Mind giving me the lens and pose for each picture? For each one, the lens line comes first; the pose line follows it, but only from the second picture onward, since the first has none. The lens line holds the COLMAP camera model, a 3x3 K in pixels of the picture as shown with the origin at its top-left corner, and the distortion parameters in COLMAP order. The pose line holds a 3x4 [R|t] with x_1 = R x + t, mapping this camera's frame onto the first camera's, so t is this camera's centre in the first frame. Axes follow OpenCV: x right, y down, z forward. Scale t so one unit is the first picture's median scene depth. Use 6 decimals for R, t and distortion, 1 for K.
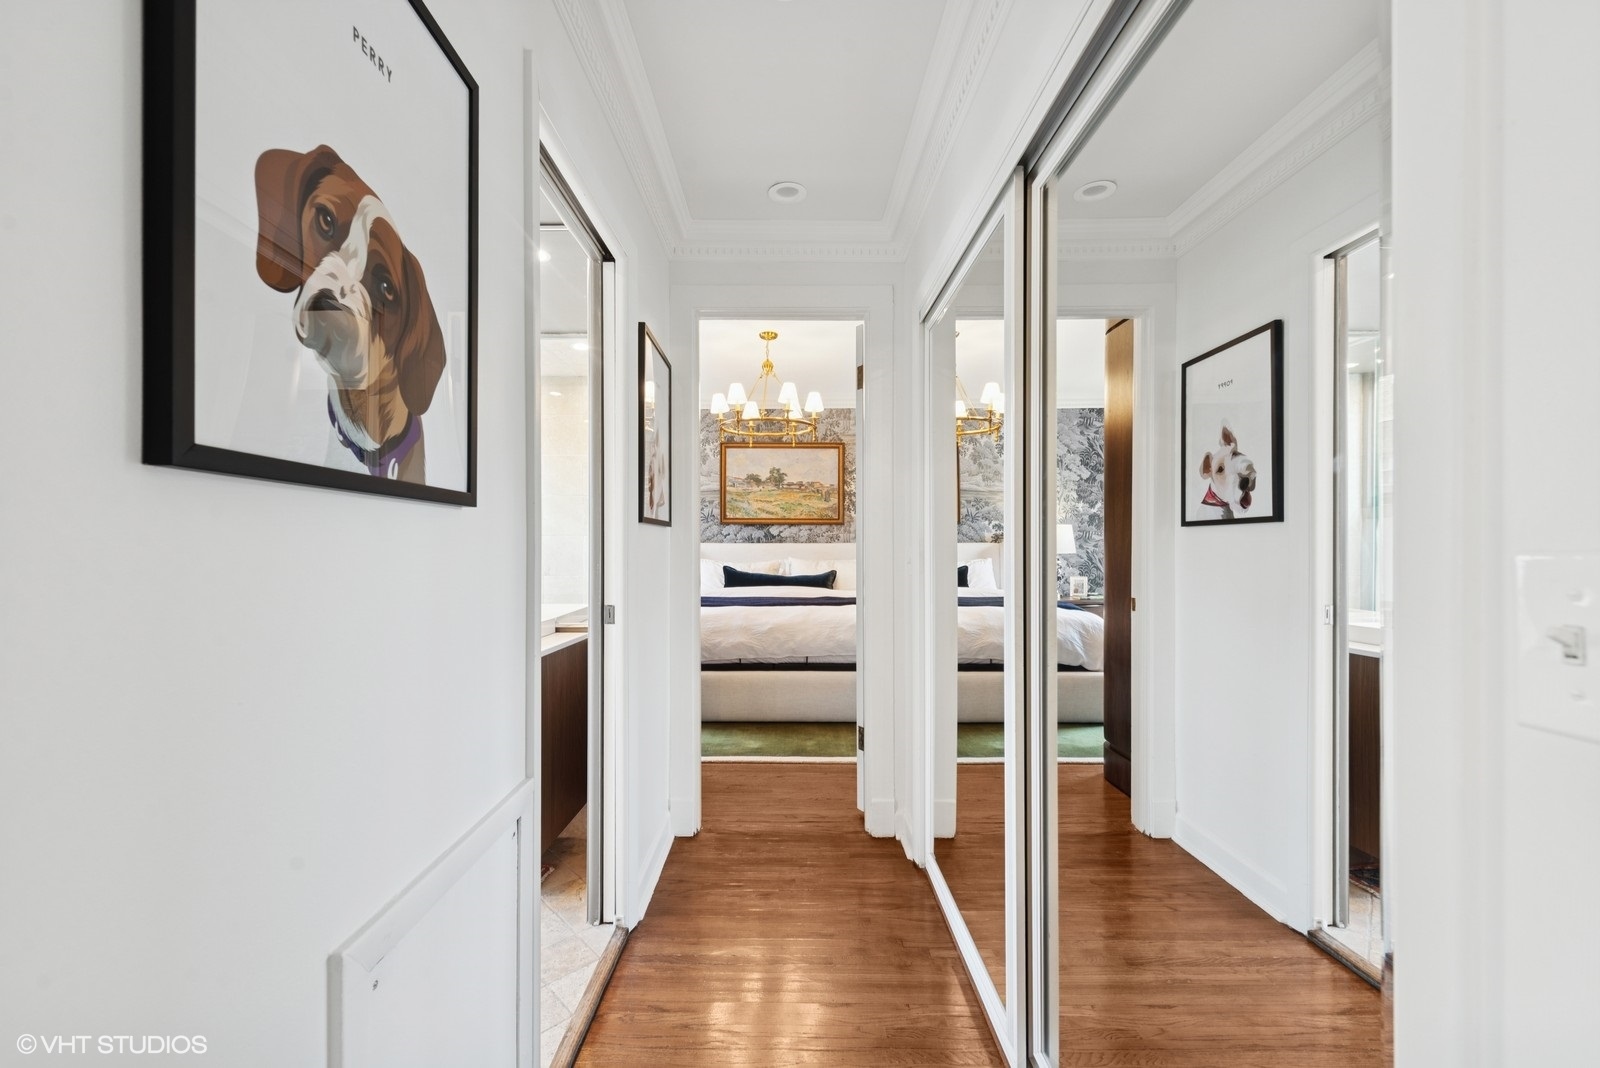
lens RADIAL K [[633.9, 0, 797.9], [0, 633.9, 547.2], [0, 0, 1]] dist [0.016722, -0.004264]
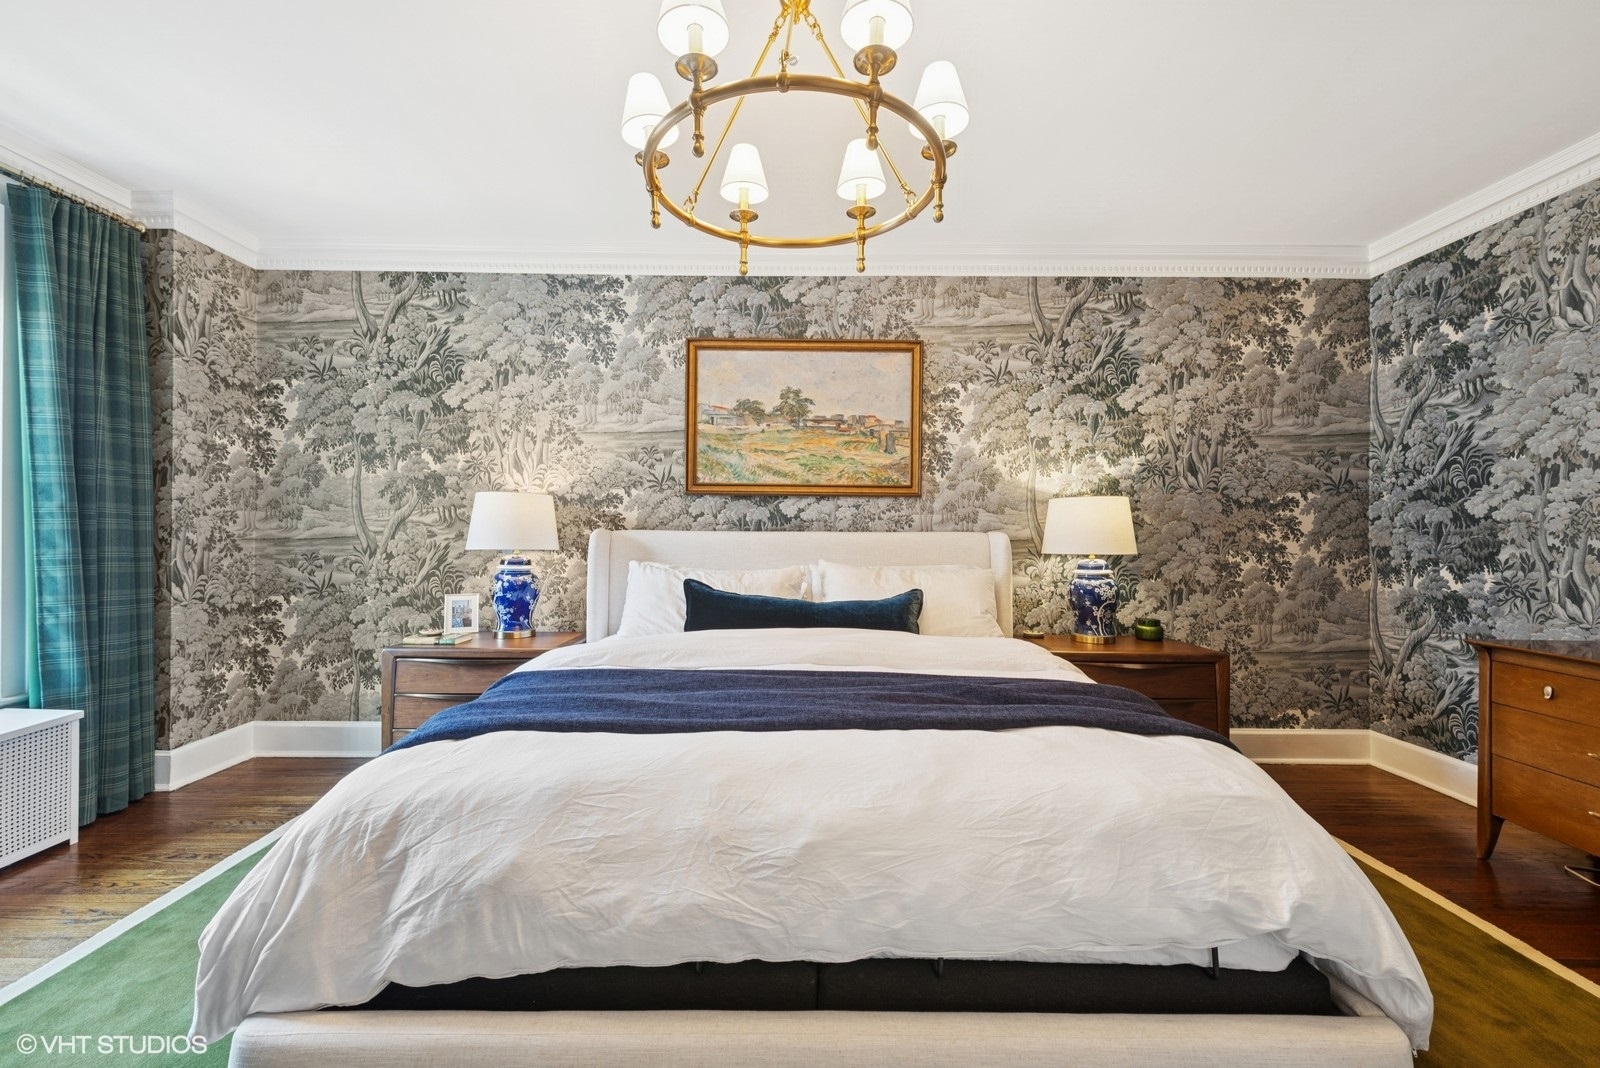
lens RADIAL K [[633.9, 0, 800.4], [0, 633.9, 532.3], [0, 0, 1]] dist [0.016722, -0.004264]
pose [[0.999916, 0.005872, 0.011588, -0.033483], [-0.005849, 0.999981, -0.002027, -0.004779], [-0.011599, 0.001959, 0.999931, 0.474654]]
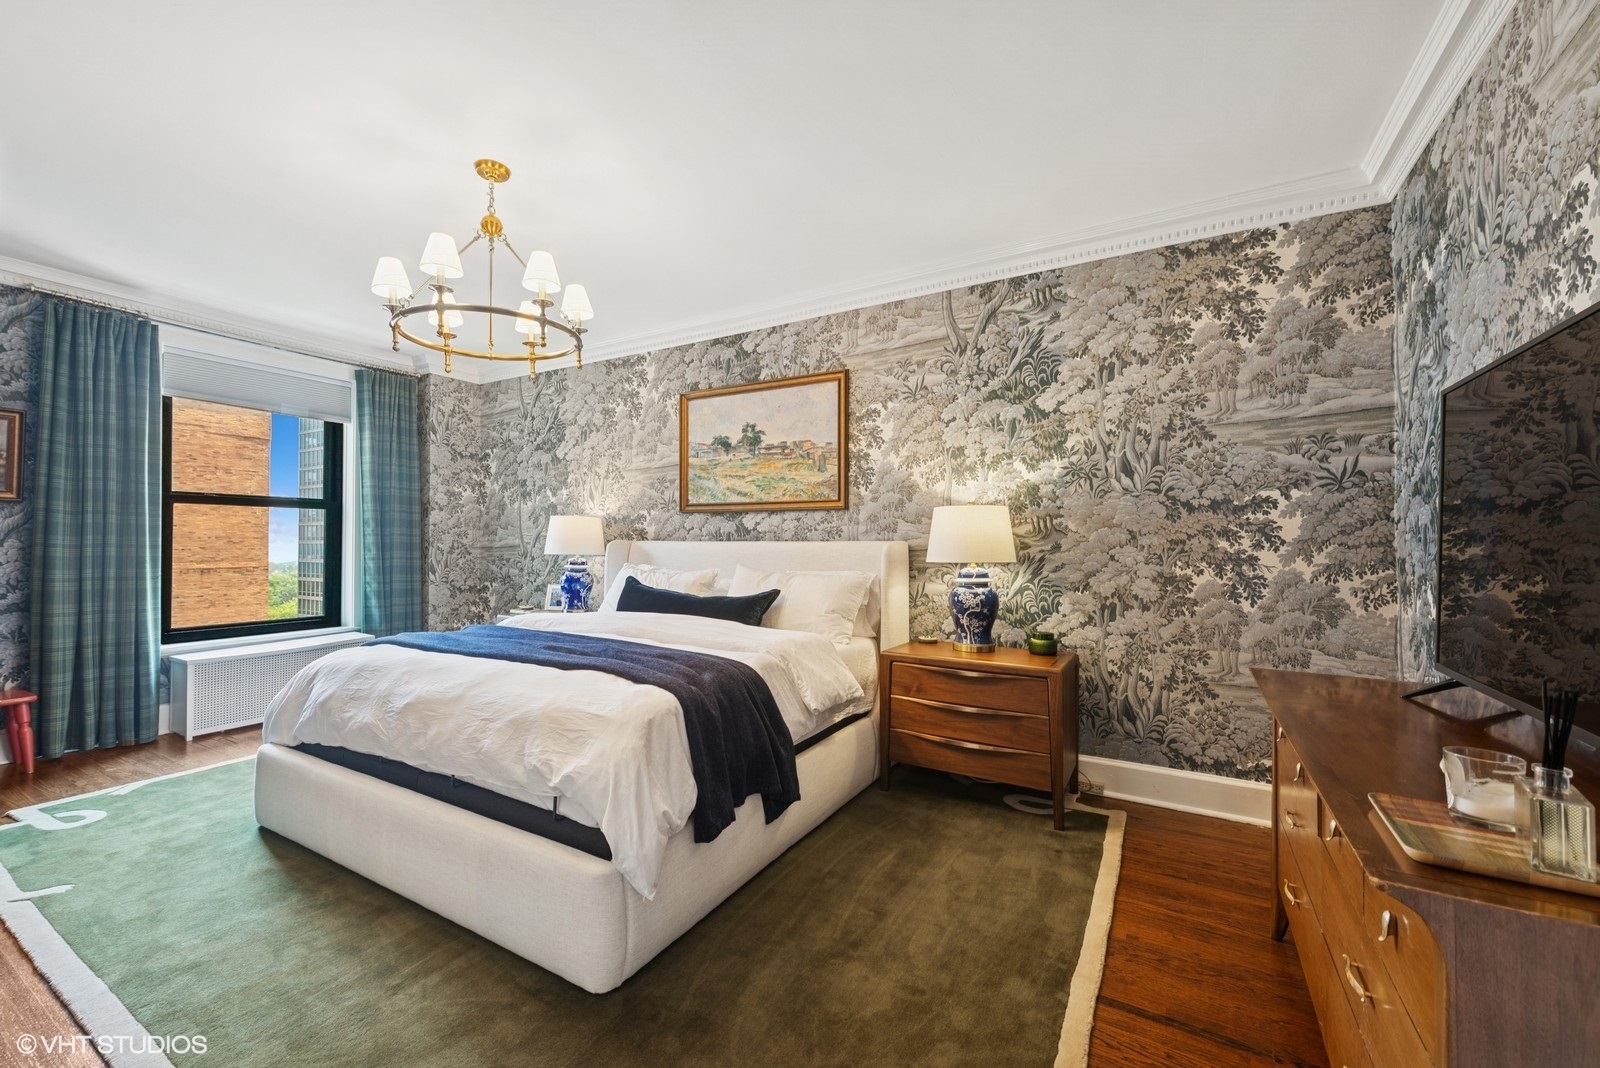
lens RADIAL K [[633.9, 0, 769.9], [0, 633.9, 534.2], [0, 0, 1]] dist [0.016722, -0.004264]
pose [[0.861603, -0.003922, -0.507567, 0.305500], [-0.001270, 0.999950, -0.009883, -0.007271], [0.507580, 0.009160, 0.861556, 0.461655]]
